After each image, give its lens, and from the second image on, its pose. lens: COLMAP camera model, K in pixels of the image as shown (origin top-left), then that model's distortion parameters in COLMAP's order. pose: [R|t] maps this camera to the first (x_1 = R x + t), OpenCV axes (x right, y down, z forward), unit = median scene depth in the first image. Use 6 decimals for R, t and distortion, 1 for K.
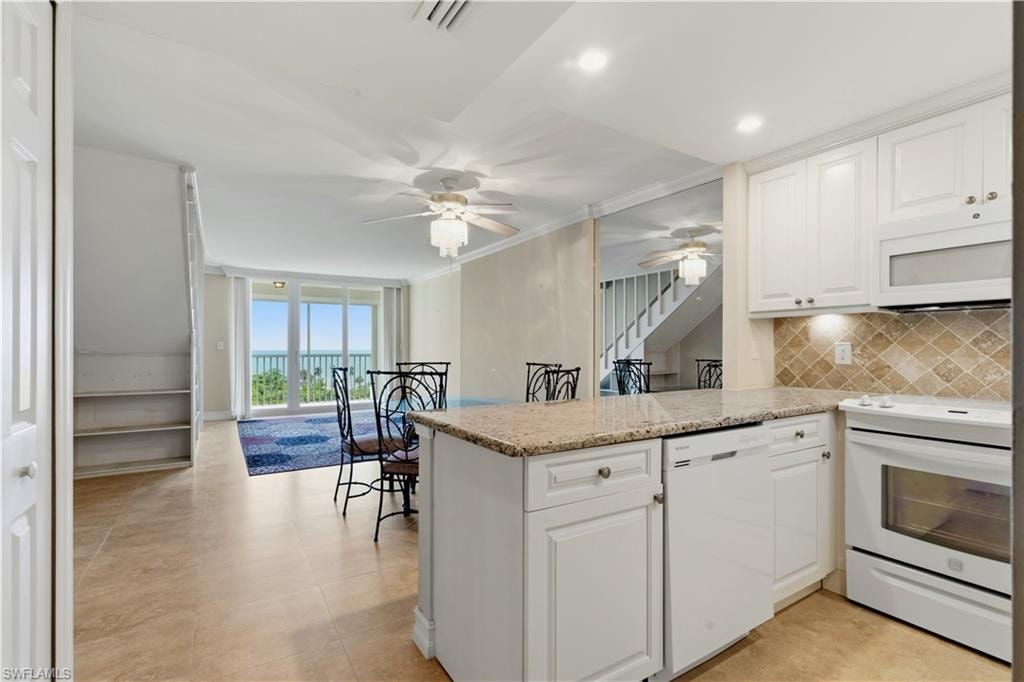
lens RADIAL K [[469.5, 0, 512.0], [0, 469.5, 344.2], [0, 0, 1]] dist [-0.004700, 0.002321]
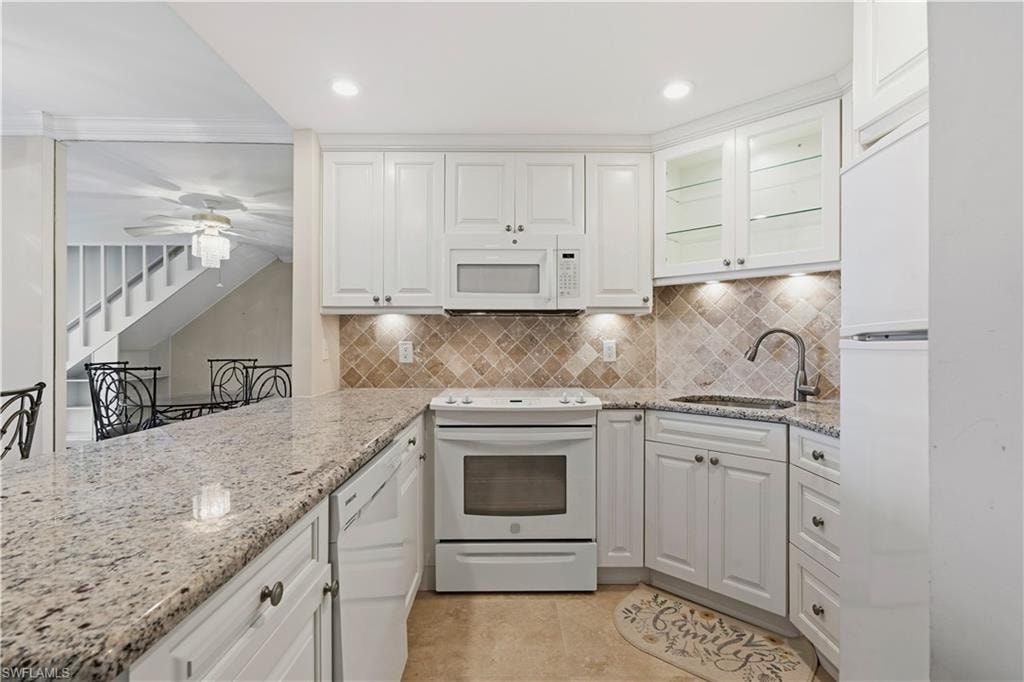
lens RADIAL K [[469.5, 0, 511.9], [0, 469.5, 342.9], [0, 0, 1]] dist [-0.004700, 0.002321]
pose [[0.524056, -0.000414, 0.851684, -0.058313], [-0.006382, 0.999970, 0.004412, -0.007313], [-0.851660, -0.007747, 0.524037, 0.258366]]
